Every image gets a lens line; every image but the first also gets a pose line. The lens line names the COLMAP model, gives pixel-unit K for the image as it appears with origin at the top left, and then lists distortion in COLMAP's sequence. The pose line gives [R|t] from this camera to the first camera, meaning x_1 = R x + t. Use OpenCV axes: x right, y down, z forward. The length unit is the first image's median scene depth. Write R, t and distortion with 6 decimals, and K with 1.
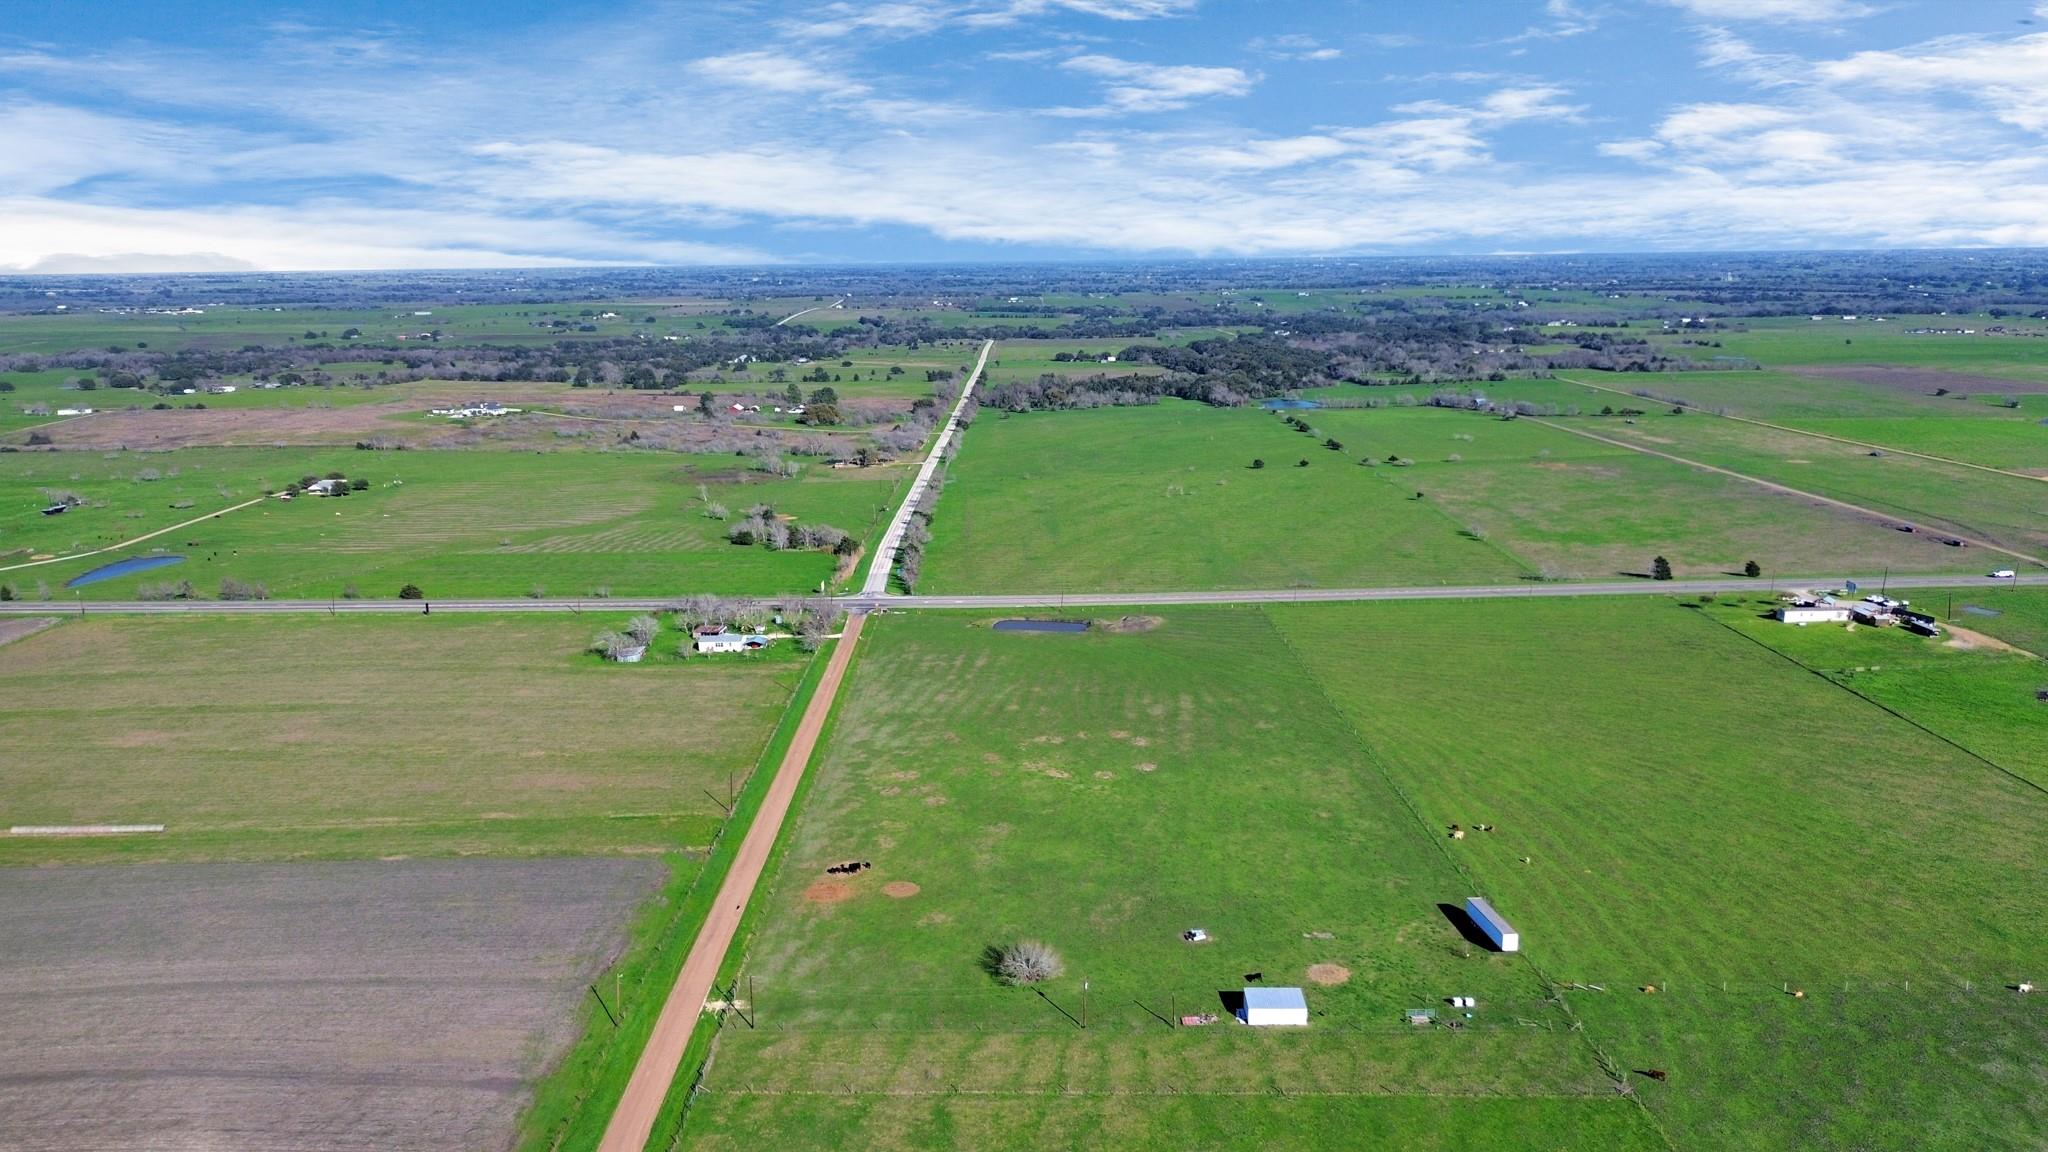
lens RADIAL K [[1441.6, 0, 1027.1], [0, 1441.6, 545.2], [0, 0, 1]] dist [0.144969, -0.304095]
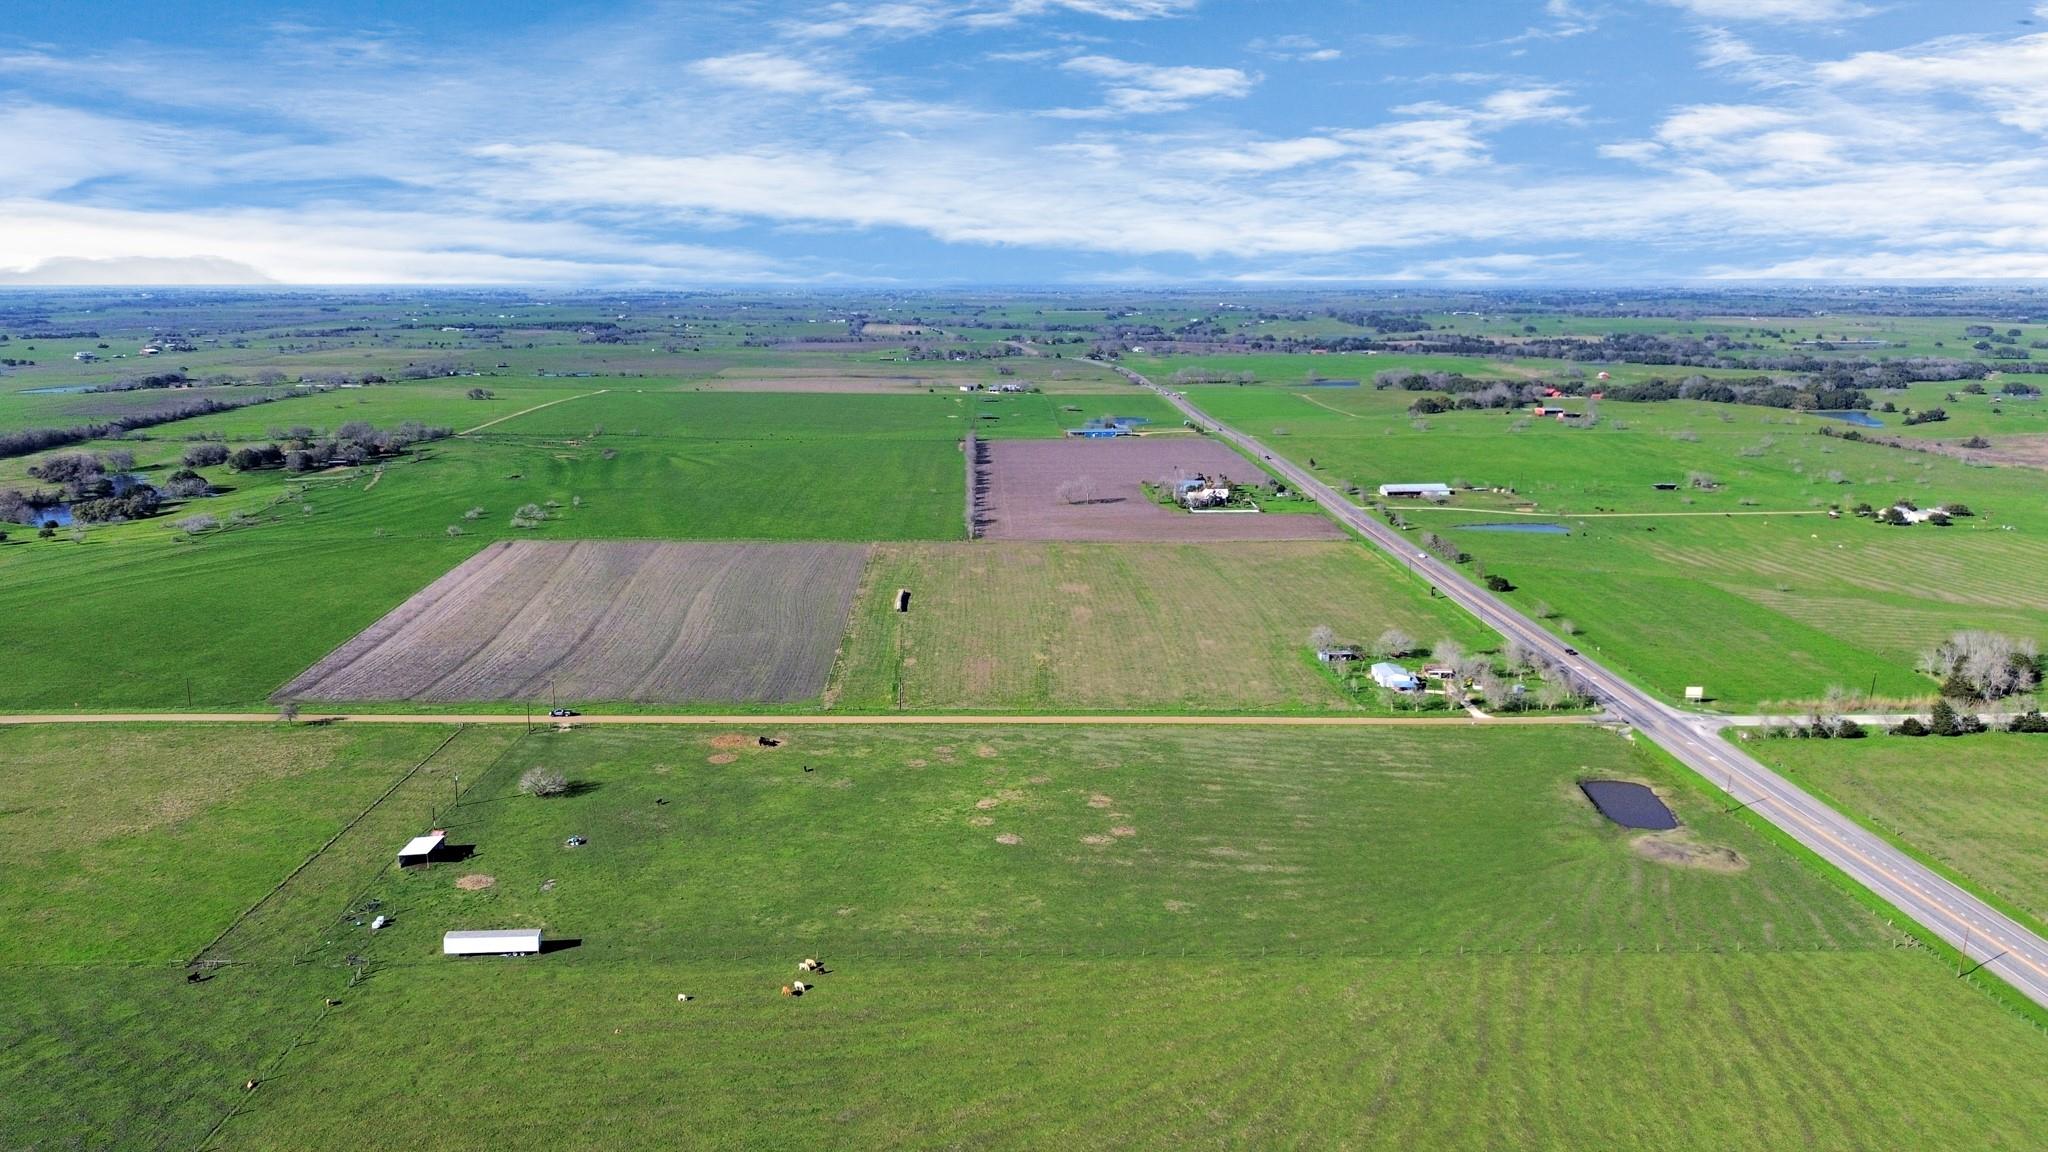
lens RADIAL K [[1425.3, 0, 1034.9], [0, 1425.3, 605.4], [0, 0, 1]] dist [0.148883, -0.256576]
pose [[0.043525, 0.235865, -0.970811, 0.888575], [-0.194538, 0.955132, 0.223333, -0.183851], [0.979929, 0.179139, 0.087456, 0.882141]]
